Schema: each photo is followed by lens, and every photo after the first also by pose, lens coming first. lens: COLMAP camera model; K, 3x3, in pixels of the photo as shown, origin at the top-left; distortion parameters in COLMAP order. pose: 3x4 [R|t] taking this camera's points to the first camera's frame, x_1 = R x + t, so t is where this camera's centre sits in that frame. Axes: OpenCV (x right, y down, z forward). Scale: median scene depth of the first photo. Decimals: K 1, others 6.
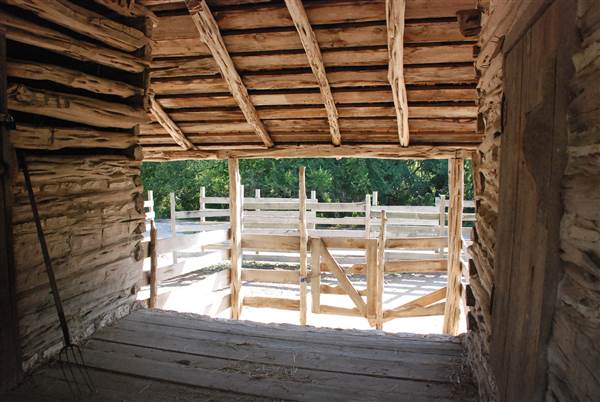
lens RADIAL K [[507.0, 0, 299.3], [0, 507.0, 199.3], [0, 0, 1]] dist [-0.046294, 0.001163]
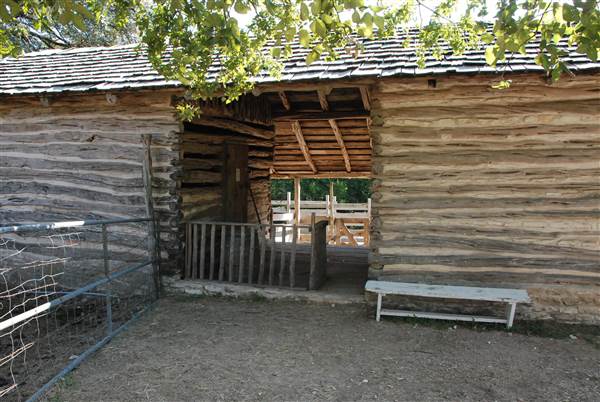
lens RADIAL K [[507.0, 0, 301.3], [0, 507.0, 201.4], [0, 0, 1]] dist [-0.046294, 0.001163]
pose [[0.999642, 0.002956, -0.026585, -0.069923], [-0.003396, 0.999858, -0.016529, 0.051232], [0.026532, 0.016613, 0.999510, -1.156416]]
